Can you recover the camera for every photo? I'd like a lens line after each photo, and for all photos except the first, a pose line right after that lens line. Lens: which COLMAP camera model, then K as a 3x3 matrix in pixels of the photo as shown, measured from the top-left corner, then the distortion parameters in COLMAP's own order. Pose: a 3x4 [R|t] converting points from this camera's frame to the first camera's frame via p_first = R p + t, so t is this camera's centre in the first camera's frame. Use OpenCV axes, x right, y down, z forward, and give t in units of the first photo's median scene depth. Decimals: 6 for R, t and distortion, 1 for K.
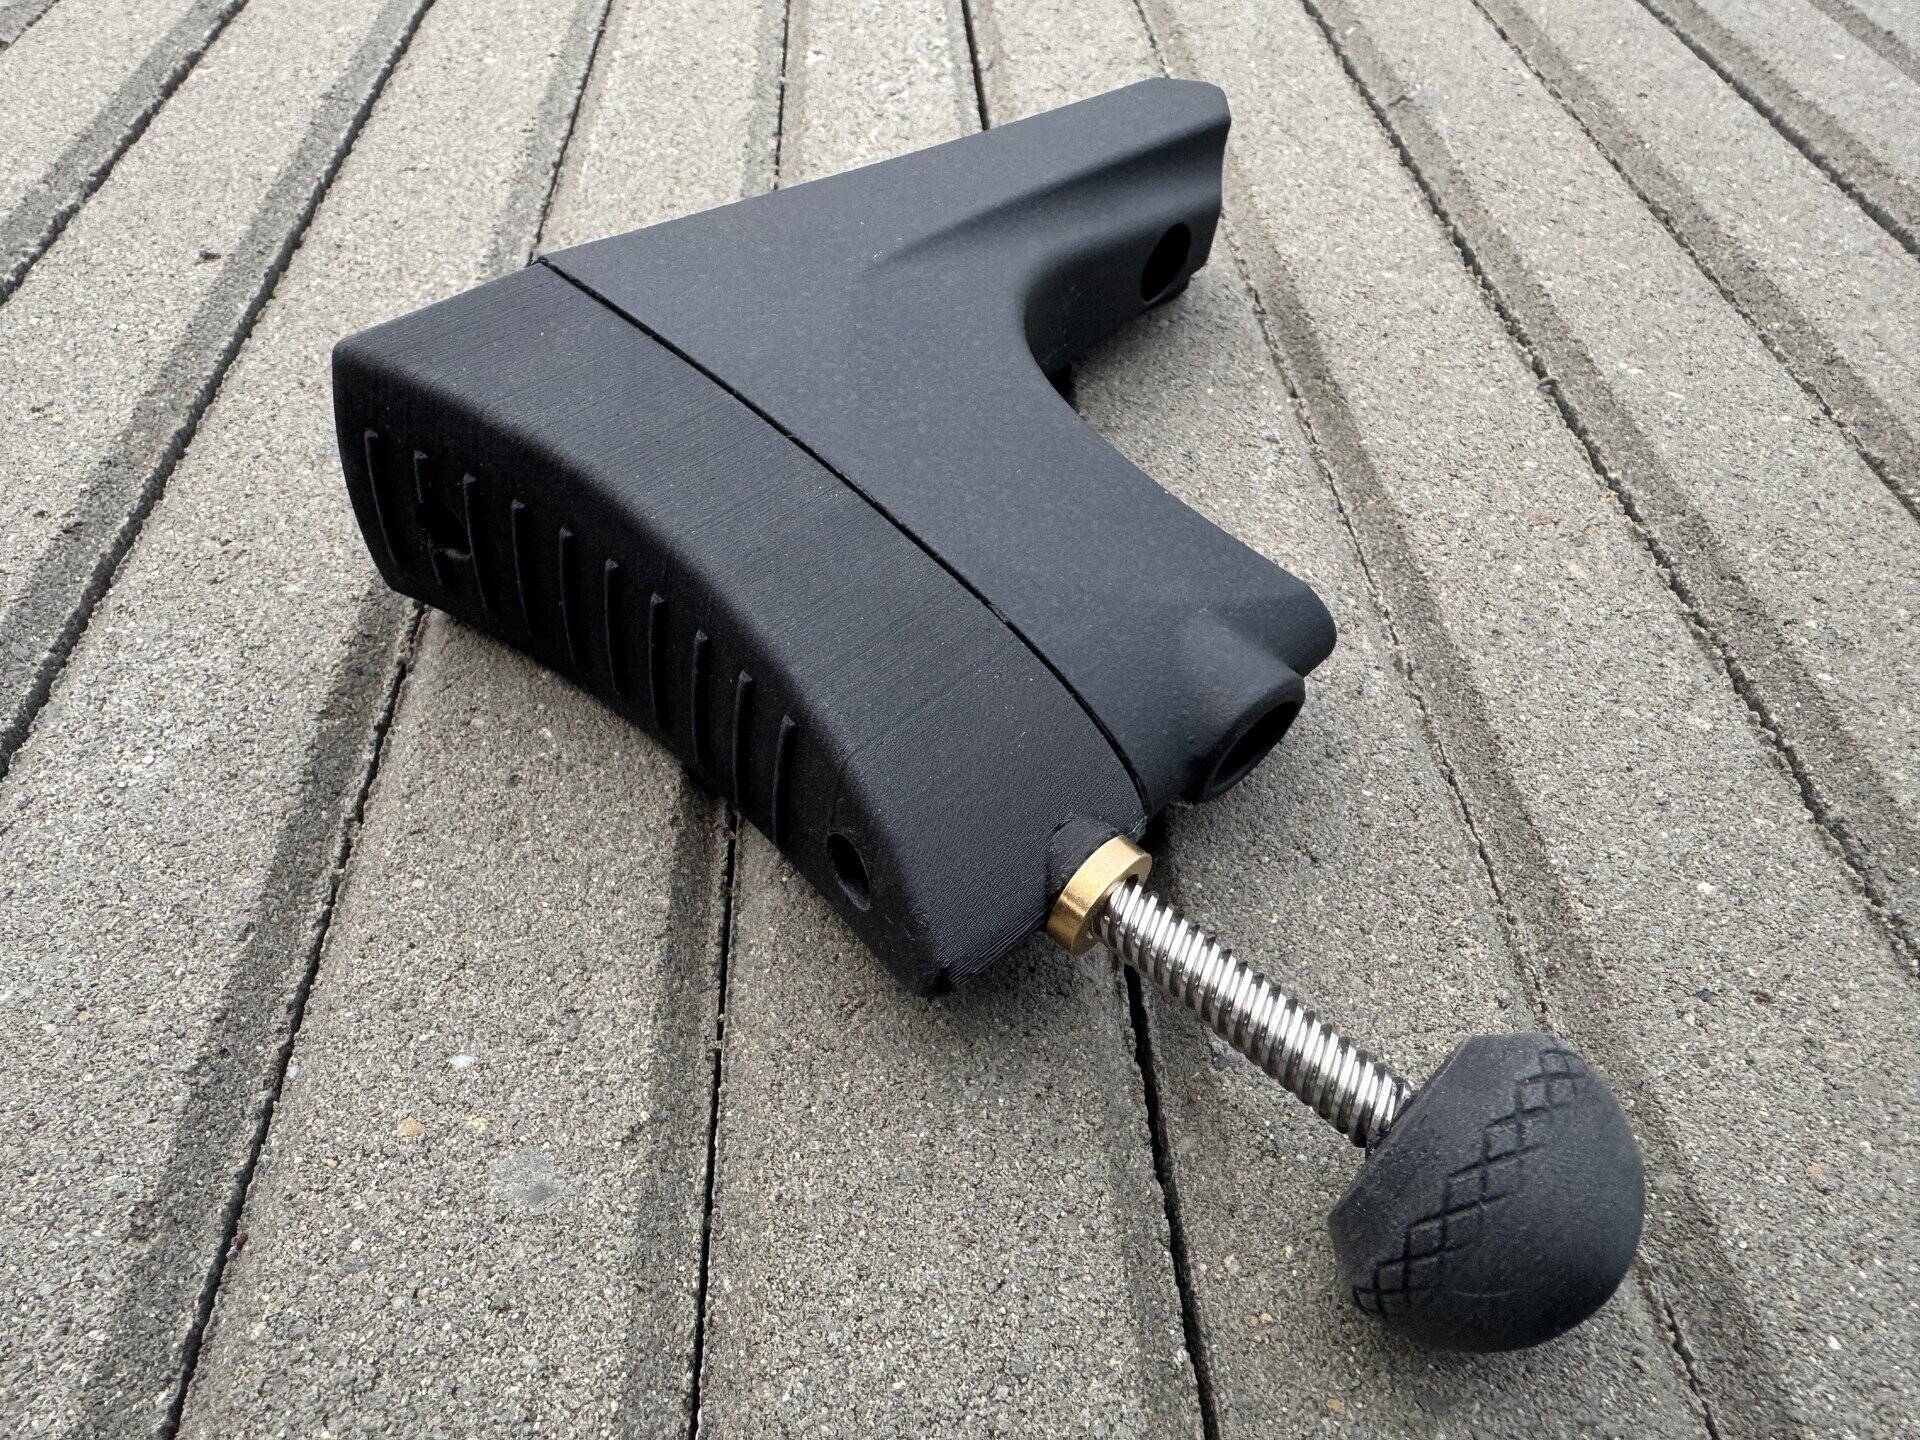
lens RADIAL K [[1354.0, 0, 857.0], [0, 1354.0, 720.9], [0, 0, 1]] dist [-0.008524, 0.006480]
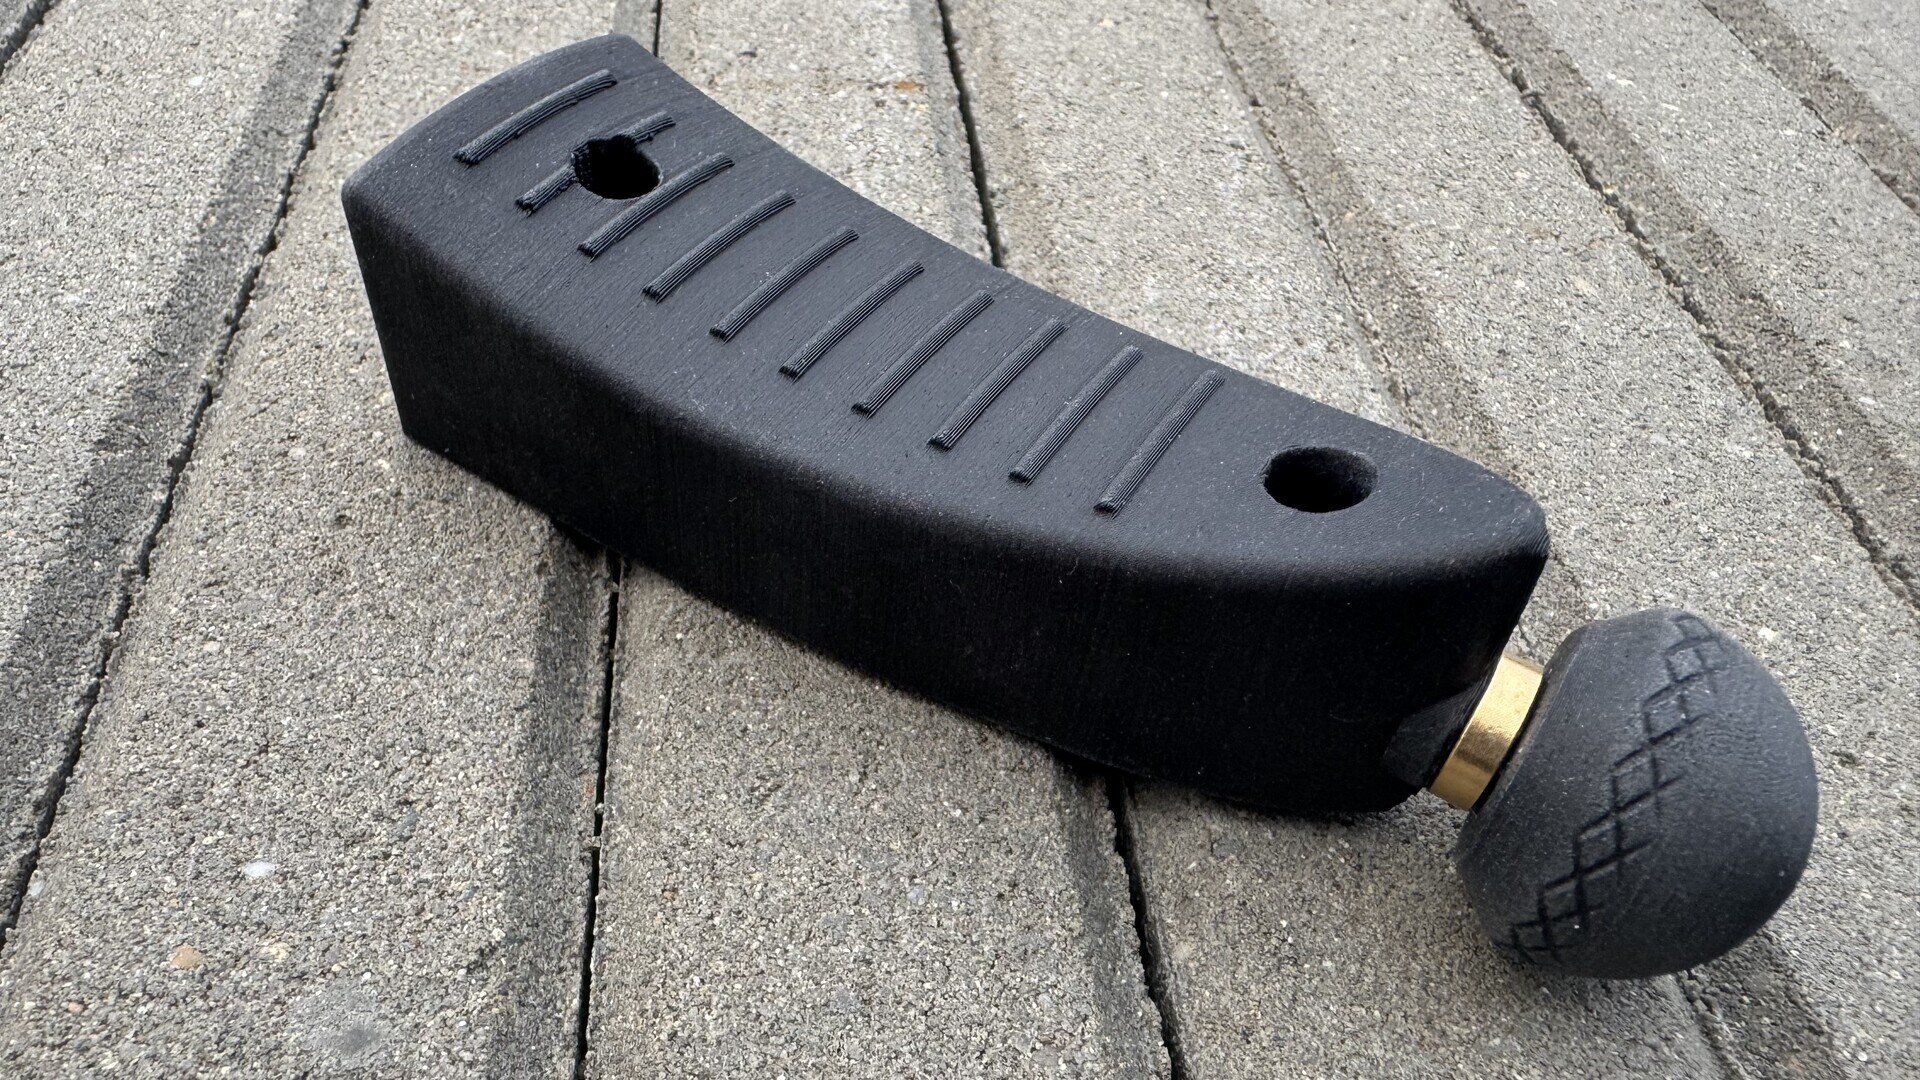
lens RADIAL K [[1359.9, 0, 847.7], [0, 1359.9, 540.7], [0, 0, 1]] dist [-0.006243, 0.002738]
pose [[0.998022, -0.008289, 0.062310, -0.003198], [0.007668, 0.999919, 0.010194, 0.049728], [-0.062389, -0.009696, 0.998005, 0.176352]]
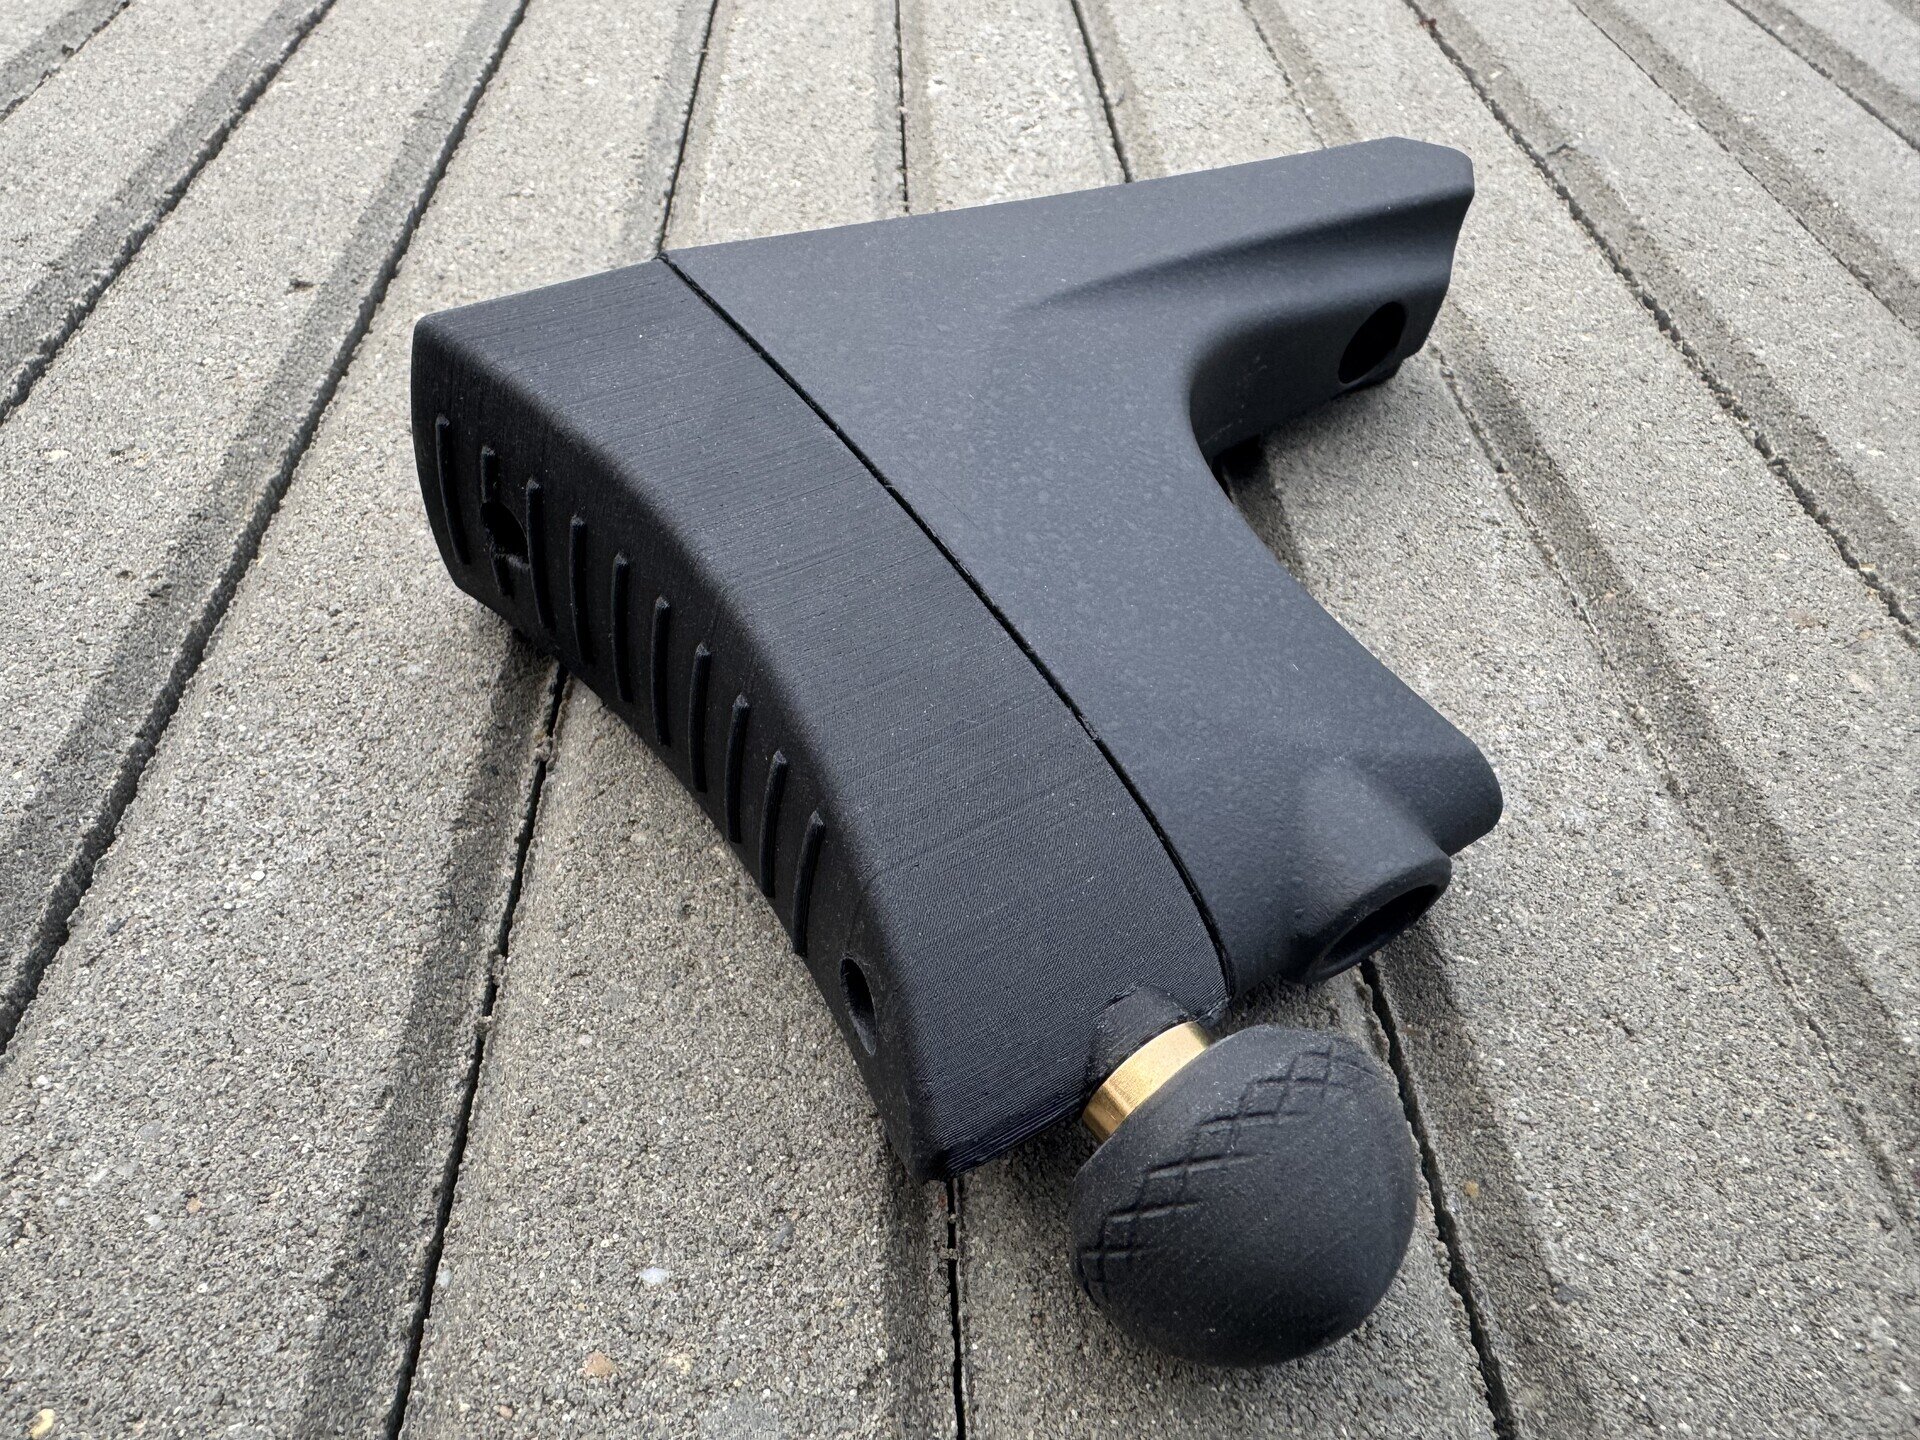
lens RADIAL K [[1354.0, 0, 857.0], [0, 1354.0, 720.9], [0, 0, 1]] dist [-0.008524, 0.006480]
pose [[0.999684, 0.025002, 0.002626, -0.151499], [-0.024944, 0.999486, -0.020119, -0.062268], [-0.003128, 0.020047, 0.999794, 0.141614]]
